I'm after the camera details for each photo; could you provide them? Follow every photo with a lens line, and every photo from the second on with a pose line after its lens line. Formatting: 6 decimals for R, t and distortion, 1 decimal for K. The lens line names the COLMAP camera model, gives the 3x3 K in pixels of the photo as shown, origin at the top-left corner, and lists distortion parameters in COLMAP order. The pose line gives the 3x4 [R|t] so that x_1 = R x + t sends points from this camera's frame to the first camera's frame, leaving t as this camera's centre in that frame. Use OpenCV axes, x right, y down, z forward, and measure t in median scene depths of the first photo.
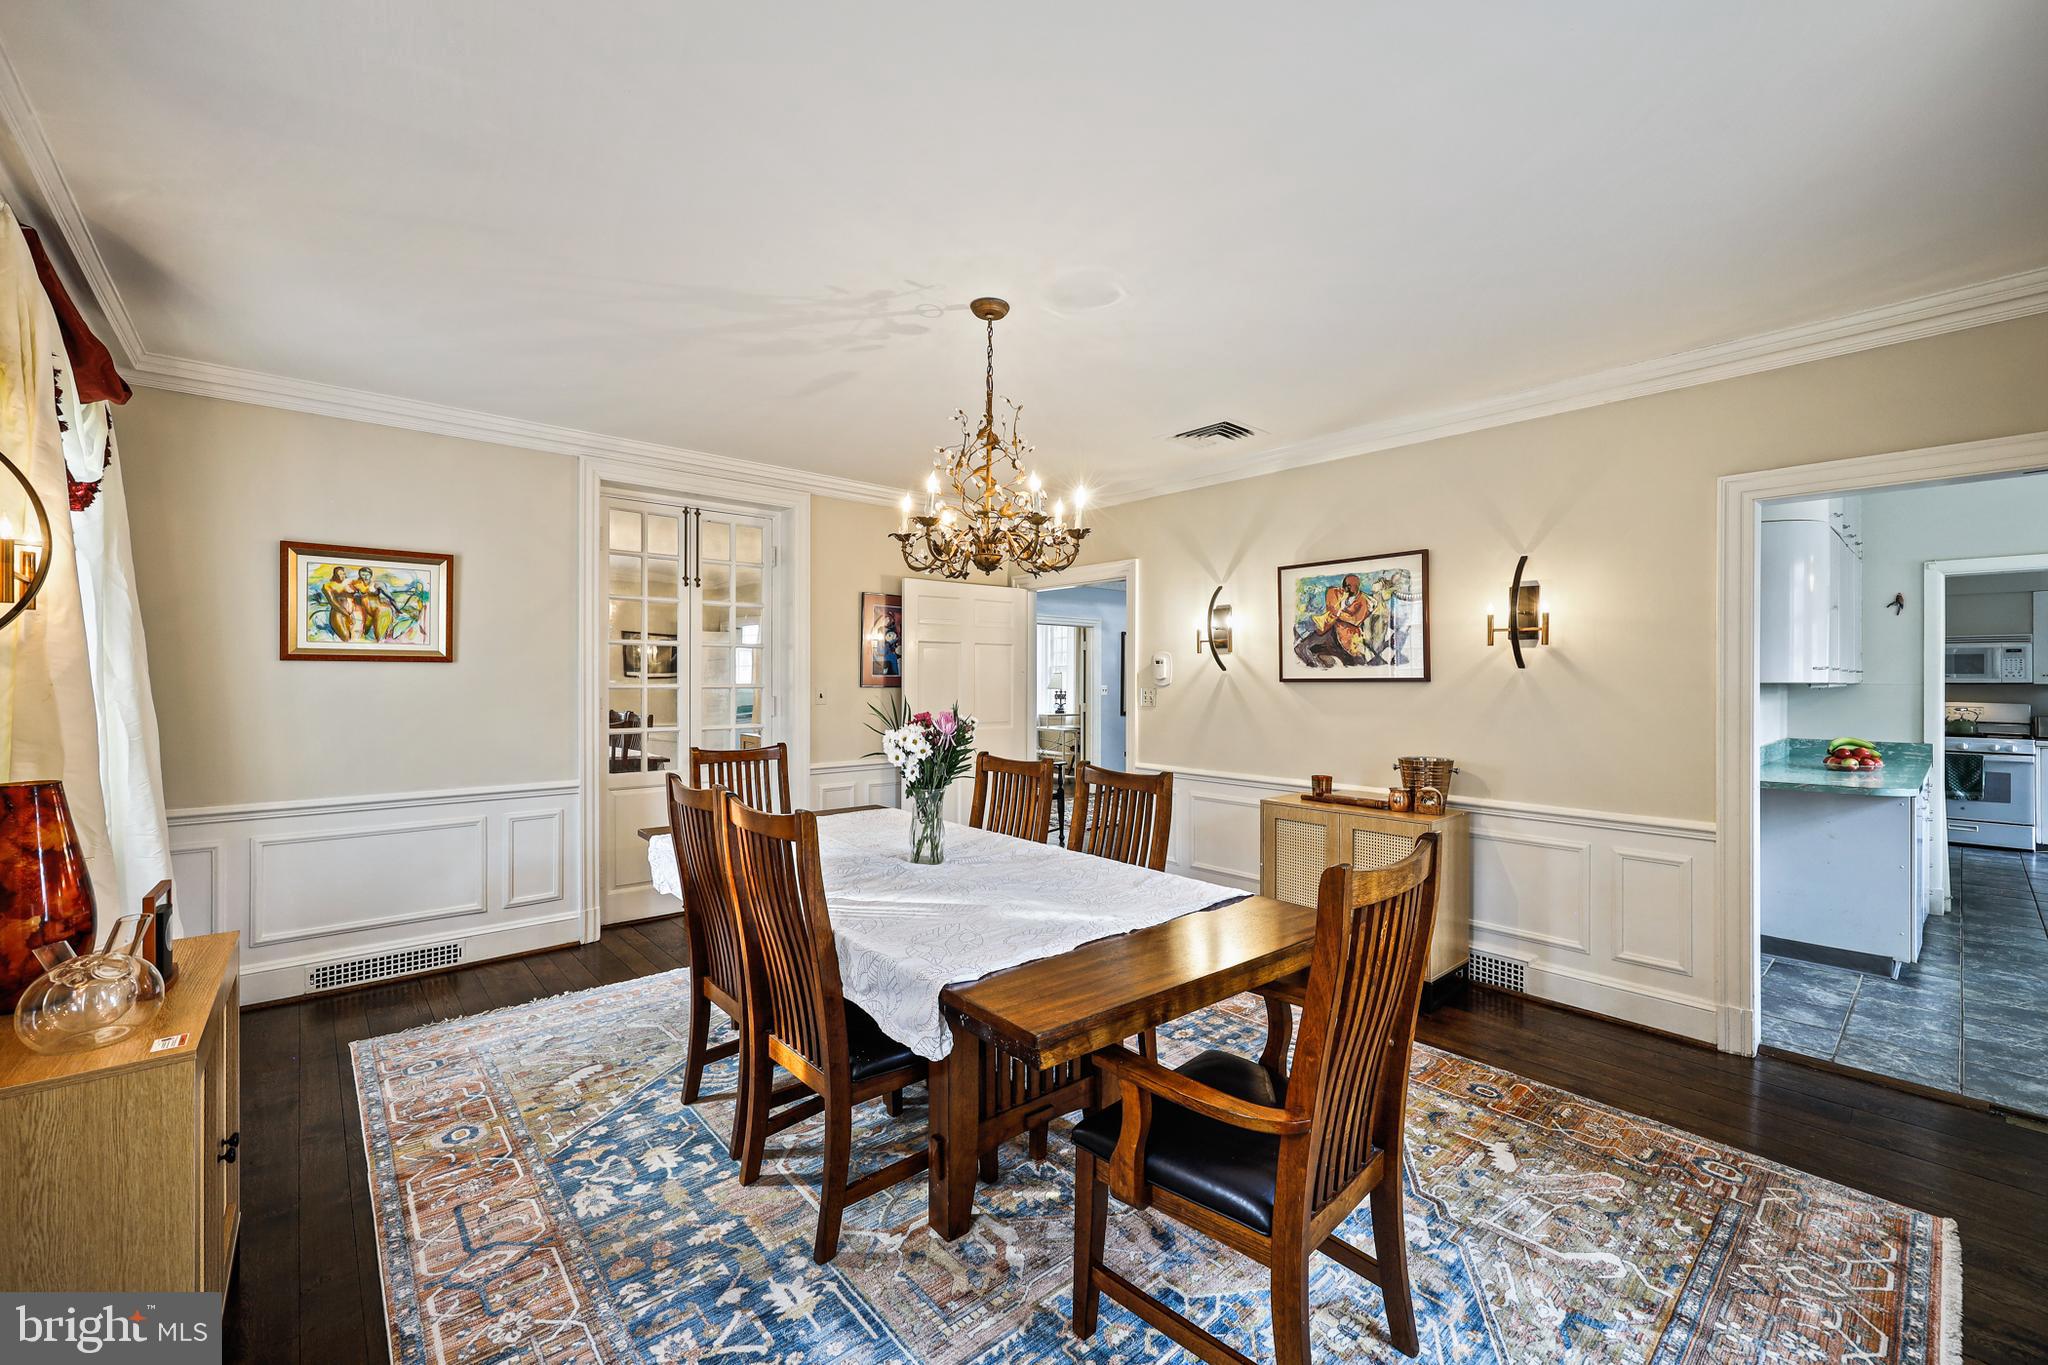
lens RADIAL K [[826.7, 0, 1021.9], [0, 826.7, 685.9], [0, 0, 1]] dist [0.000348, 0.000393]
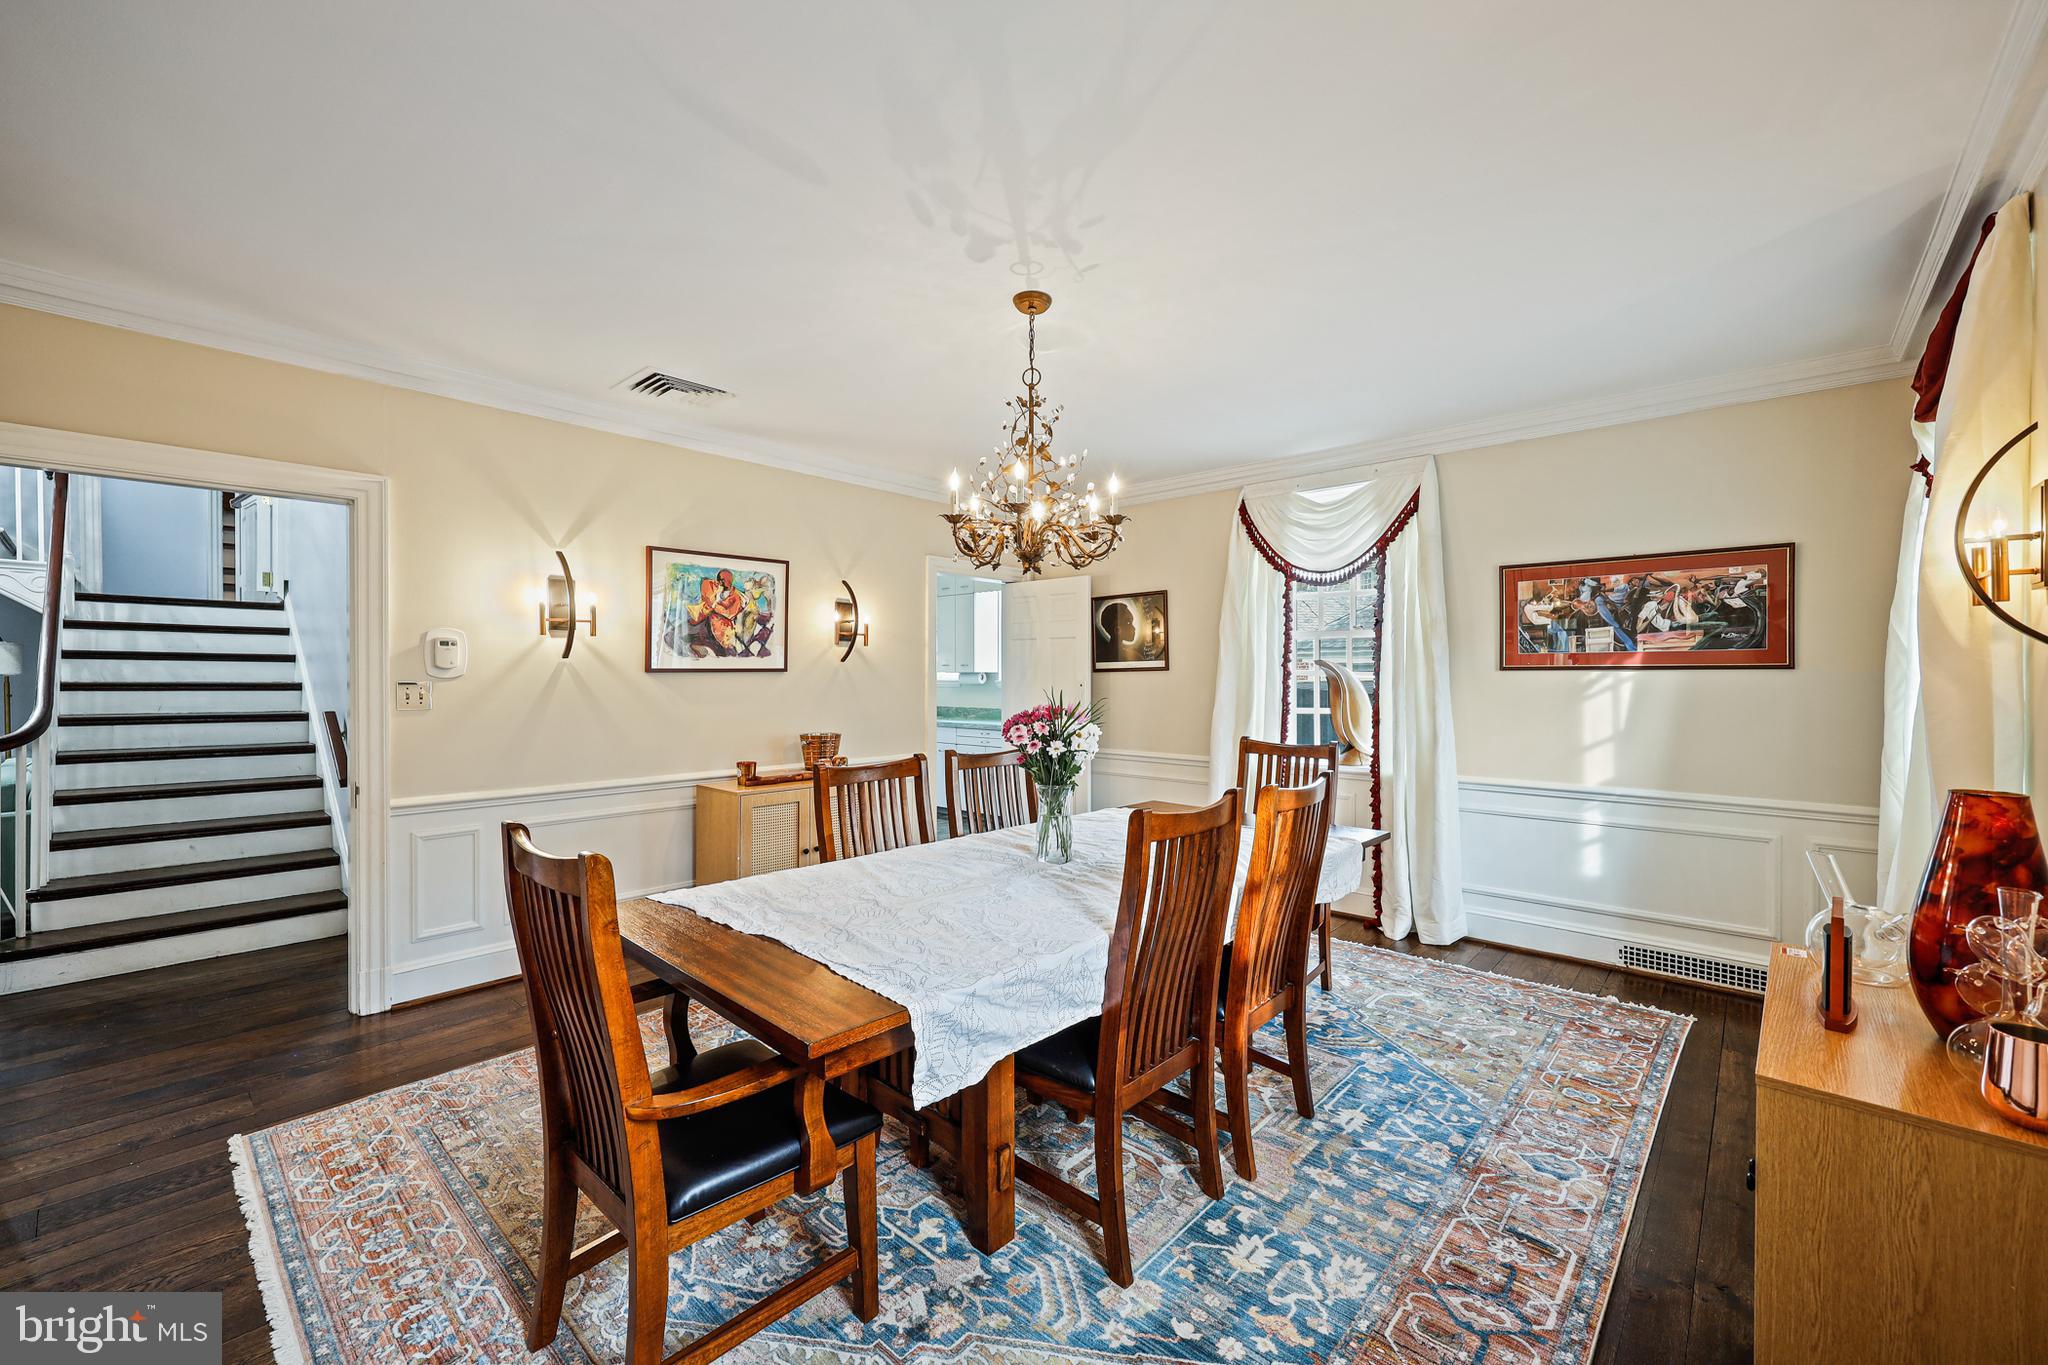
lens RADIAL K [[826.7, 0, 1021.9], [0, 826.7, 685.9], [0, 0, 1]] dist [0.000348, 0.000393]
pose [[-0.116853, -0.020124, 0.992945, -0.726561], [0.007814, 0.999745, 0.021181, -0.006891], [-0.993118, 0.010234, -0.116666, 0.787540]]
